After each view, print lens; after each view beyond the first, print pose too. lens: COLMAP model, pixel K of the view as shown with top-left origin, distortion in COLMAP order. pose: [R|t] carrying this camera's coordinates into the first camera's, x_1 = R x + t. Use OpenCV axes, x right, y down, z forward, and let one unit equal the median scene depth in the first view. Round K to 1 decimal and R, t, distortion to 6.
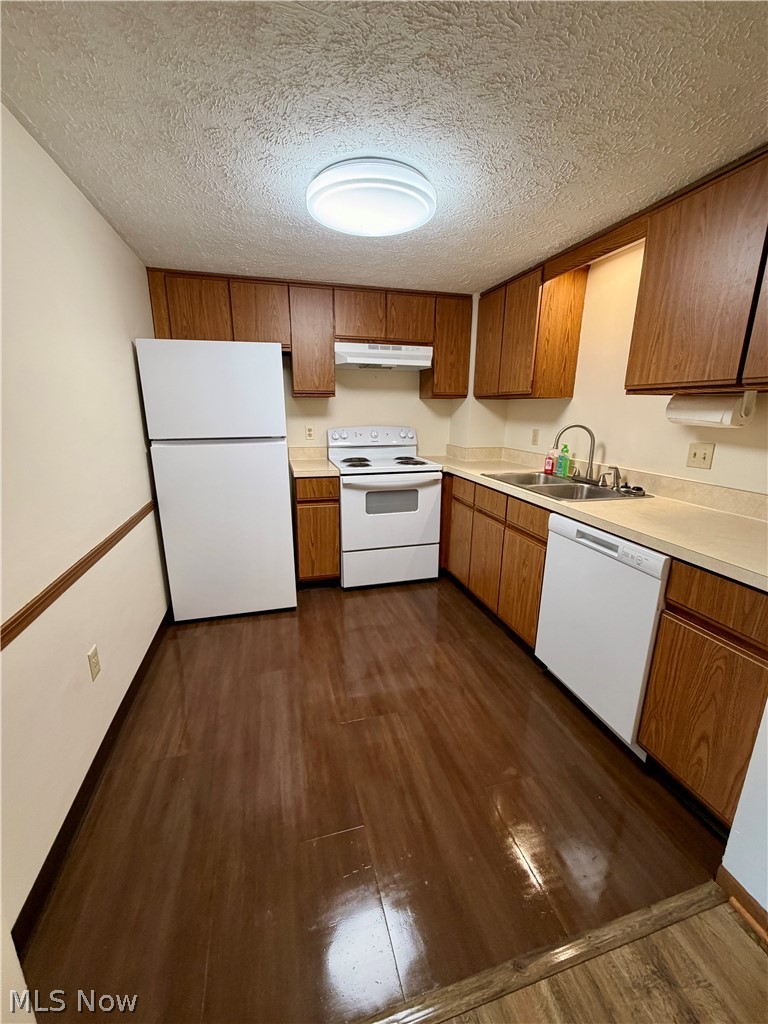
lens RADIAL K [[407.6, 0, 382.5], [0, 407.6, 508.2], [0, 0, 1]] dist [-0.000977, -0.000178]
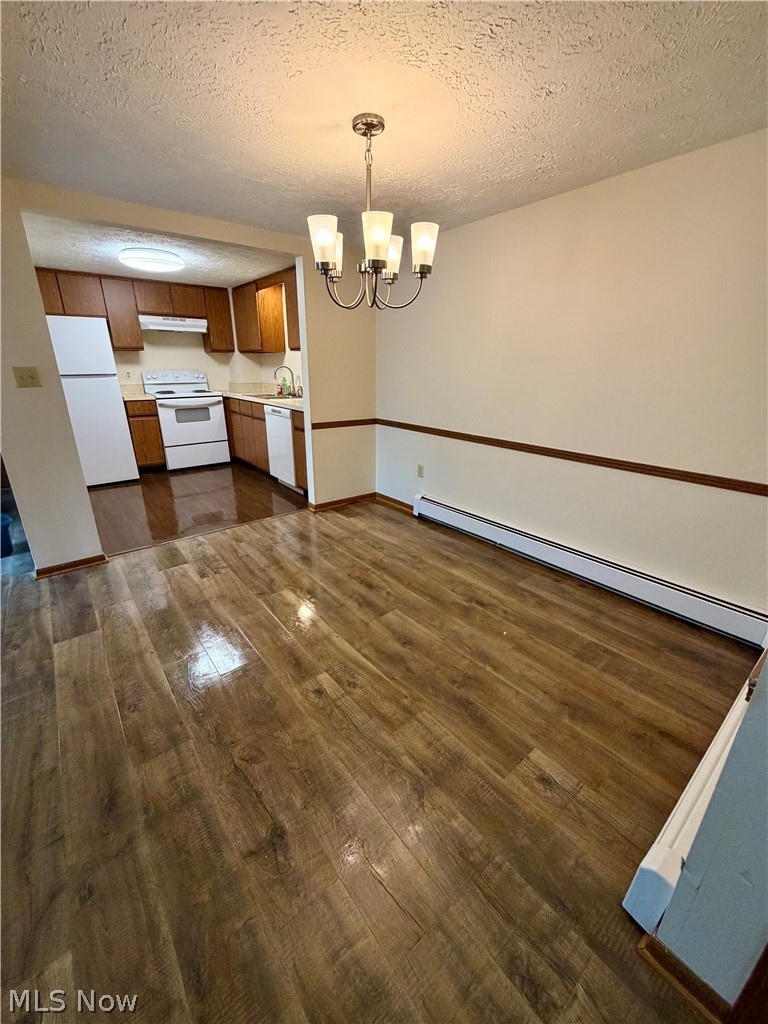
lens RADIAL K [[407.6, 0, 382.5], [0, 407.6, 508.2], [0, 0, 1]] dist [-0.000977, -0.000178]
pose [[0.918153, -0.133147, 0.373184, 0.063199], [0.095435, 0.988434, 0.117857, 0.240903], [-0.384560, -0.072596, 0.920241, -0.882480]]
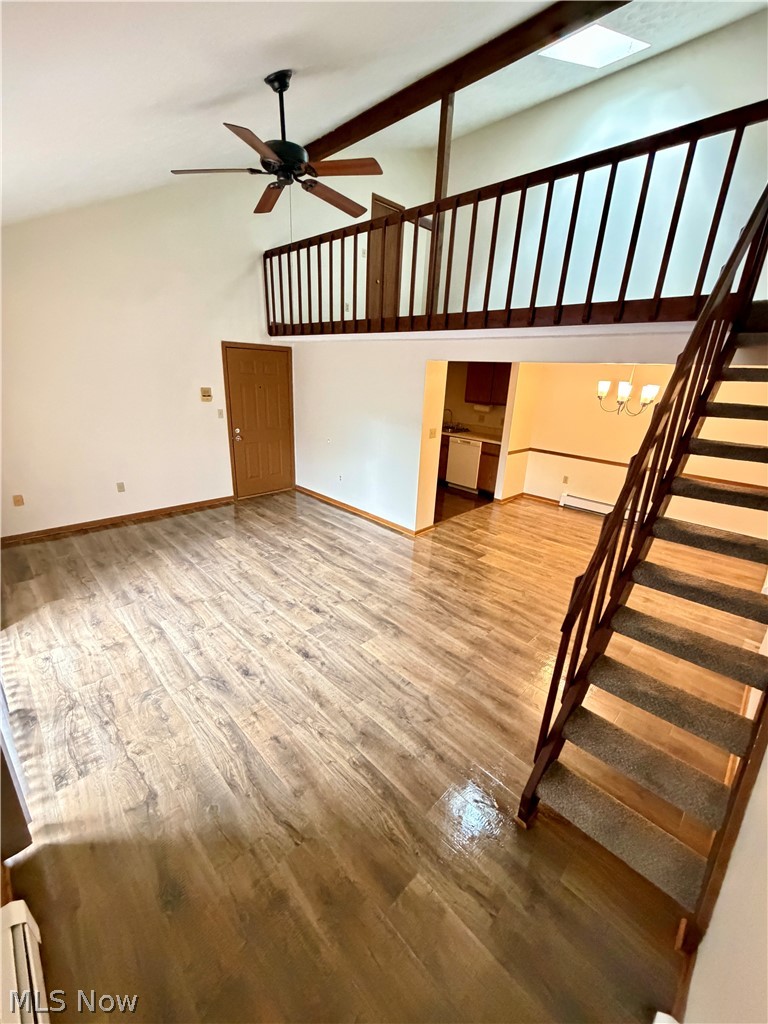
lens RADIAL K [[407.6, 0, 382.5], [0, 407.6, 508.2], [0, 0, 1]] dist [-0.000977, -0.000178]
pose [[0.871772, -0.130521, 0.472206, -1.182630], [0.086183, 0.989684, 0.114446, 0.111098], [-0.482272, -0.059075, 0.874027, -1.180501]]
